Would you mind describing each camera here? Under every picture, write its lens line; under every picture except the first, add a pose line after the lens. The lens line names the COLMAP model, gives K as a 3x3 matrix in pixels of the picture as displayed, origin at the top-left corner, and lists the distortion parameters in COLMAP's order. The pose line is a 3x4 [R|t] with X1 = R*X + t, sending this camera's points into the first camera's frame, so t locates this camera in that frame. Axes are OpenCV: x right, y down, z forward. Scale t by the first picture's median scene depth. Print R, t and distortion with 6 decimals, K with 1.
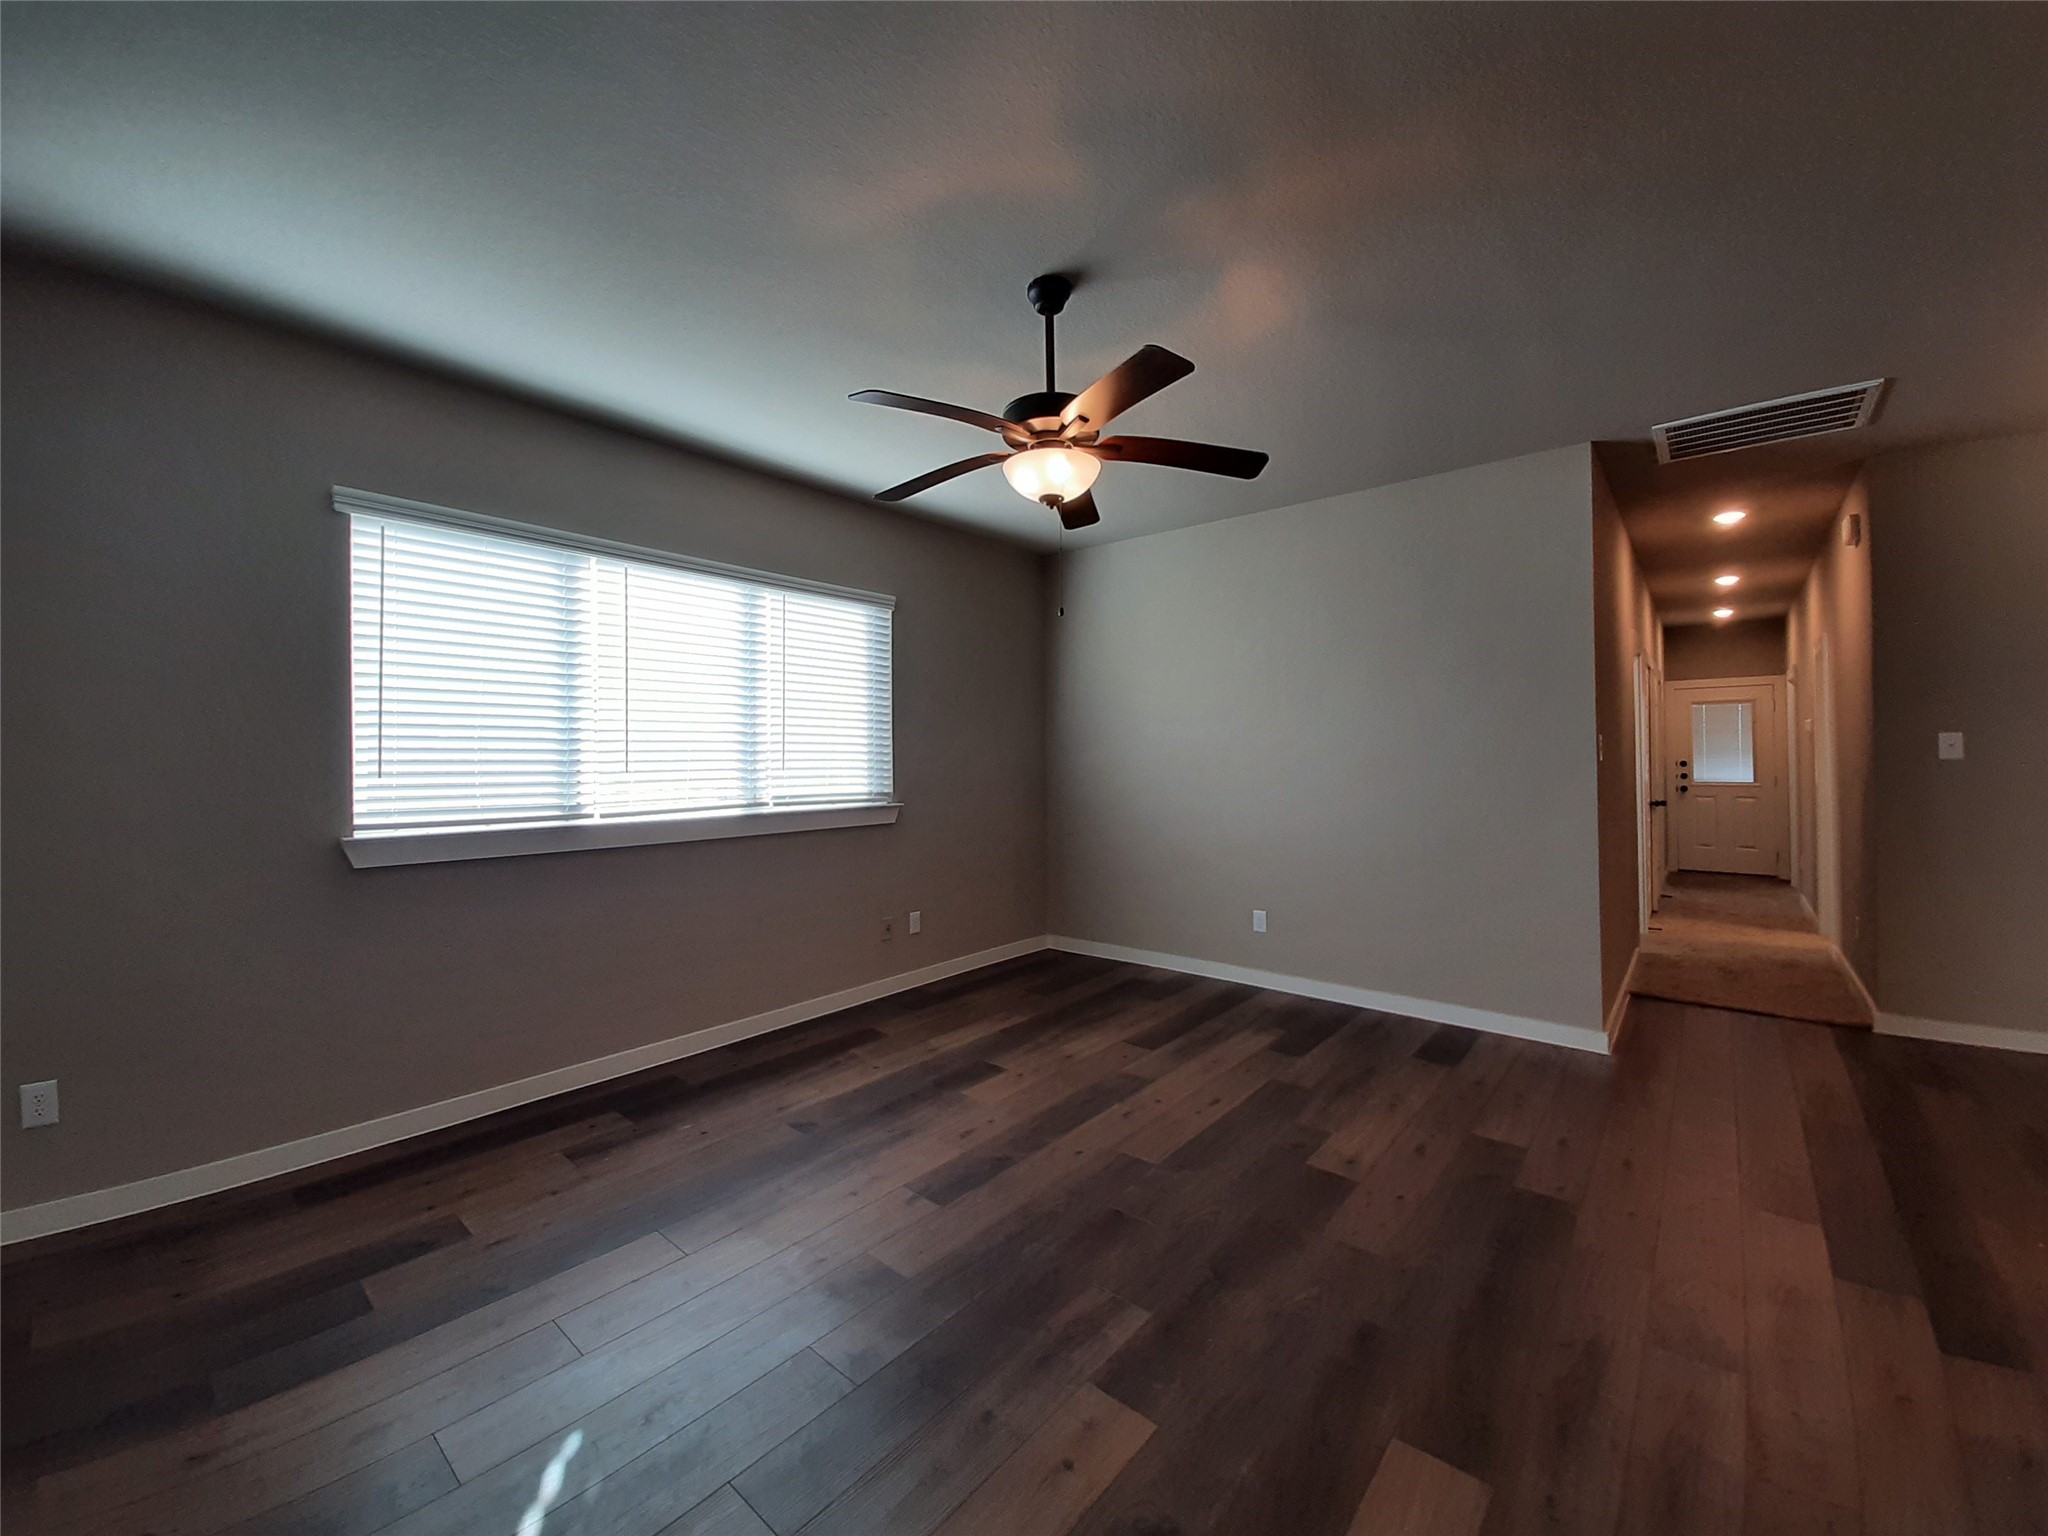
lens RADIAL K [[806.9, 0, 1014.5], [0, 806.9, 742.7], [0, 0, 1]] dist [0.014741, -0.014529]
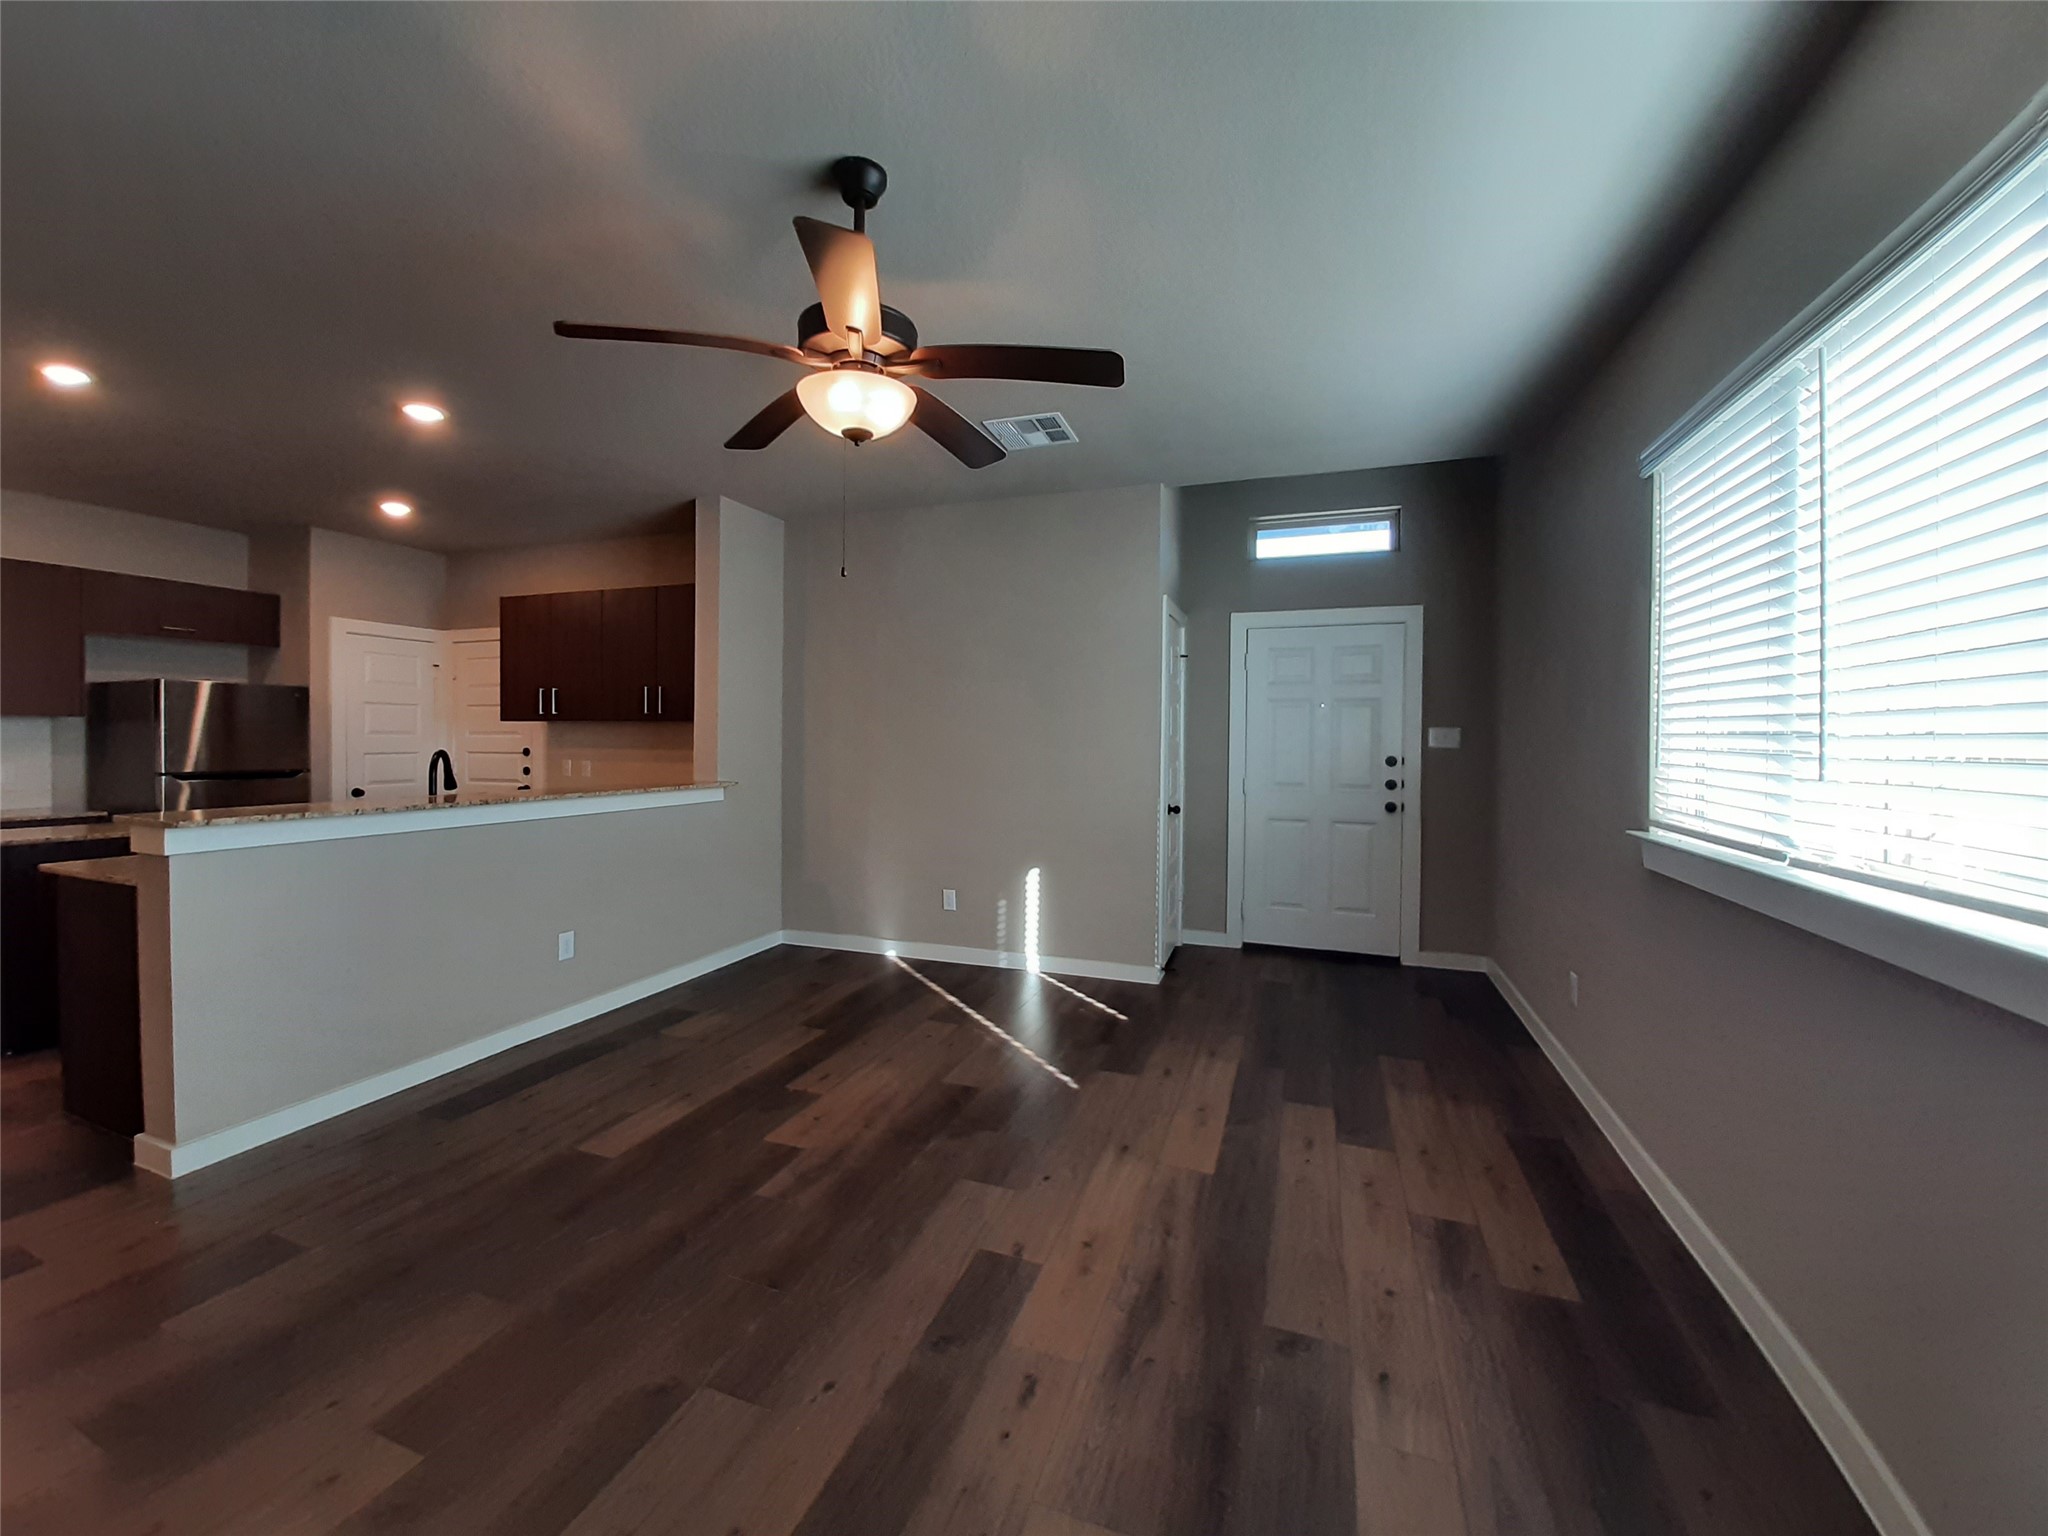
lens RADIAL K [[797.7, 0, 1014.6], [0, 797.7, 741.0], [0, 0, 1]] dist [0.013602, -0.011068]
pose [[-0.935044, 0.000459, -0.354532, 0.130476], [0.005485, 0.999898, -0.013169, 0.018985], [0.354490, -0.014258, -0.934951, 1.291176]]
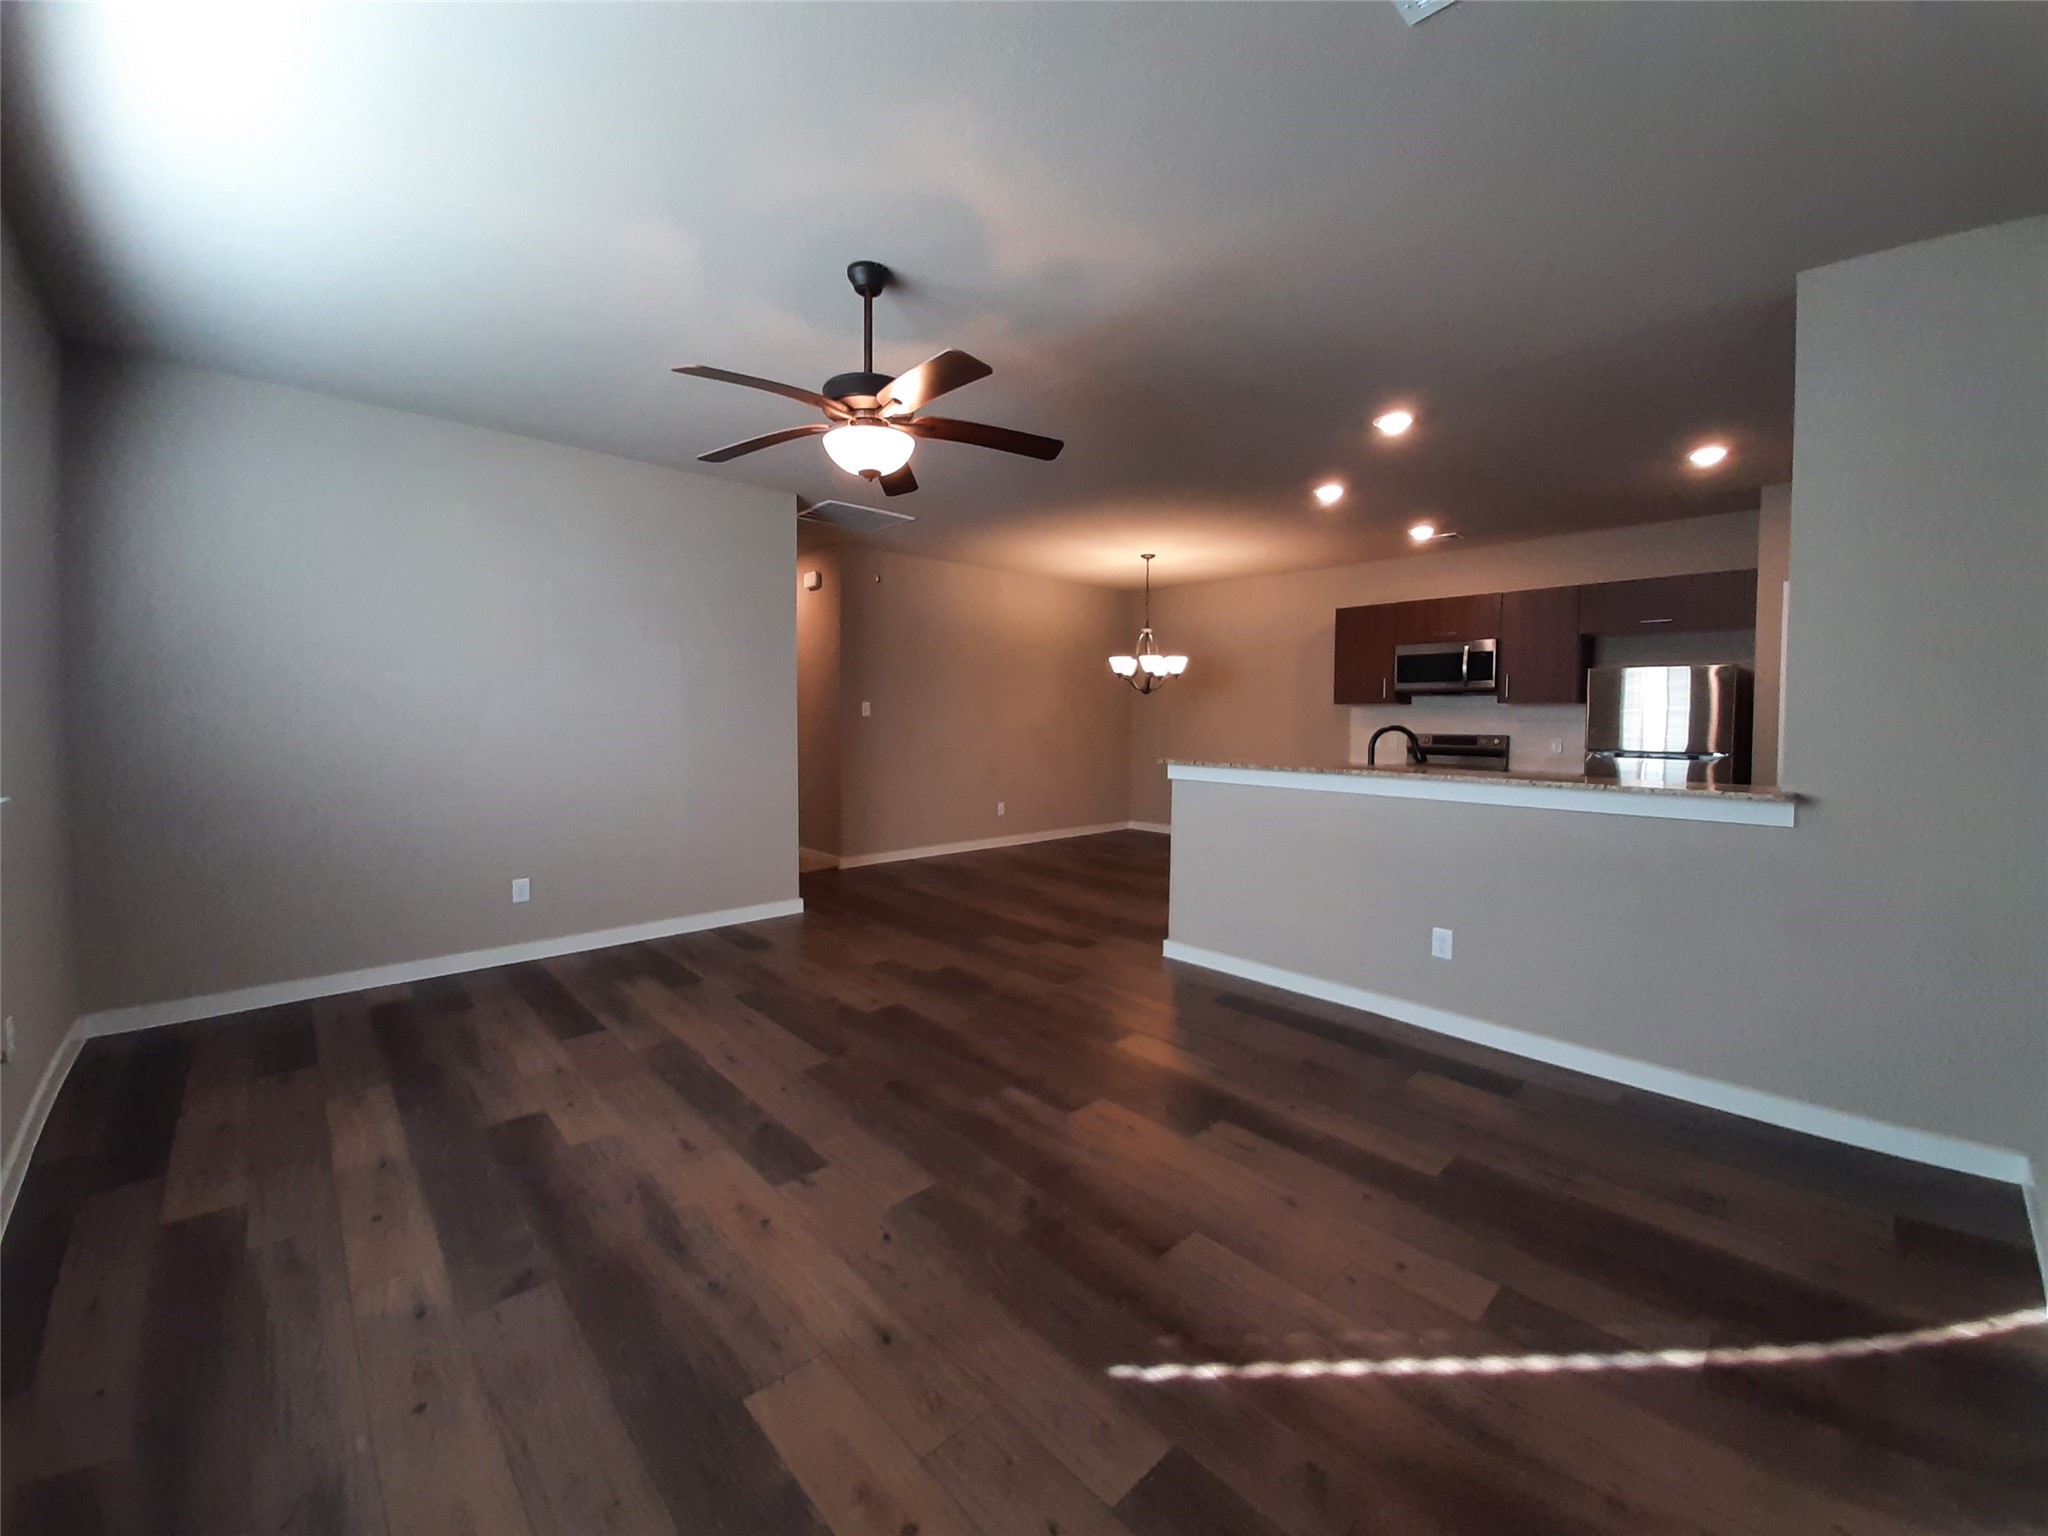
lens RADIAL K [[797.7, 0, 1014.6], [0, 797.7, 741.0], [0, 0, 1]] dist [0.013602, -0.011068]
pose [[0.105951, -0.026129, 0.994028, -0.715159], [-0.026808, 0.999216, 0.029122, 0.016042], [-0.994010, -0.029733, 0.105168, 0.483784]]
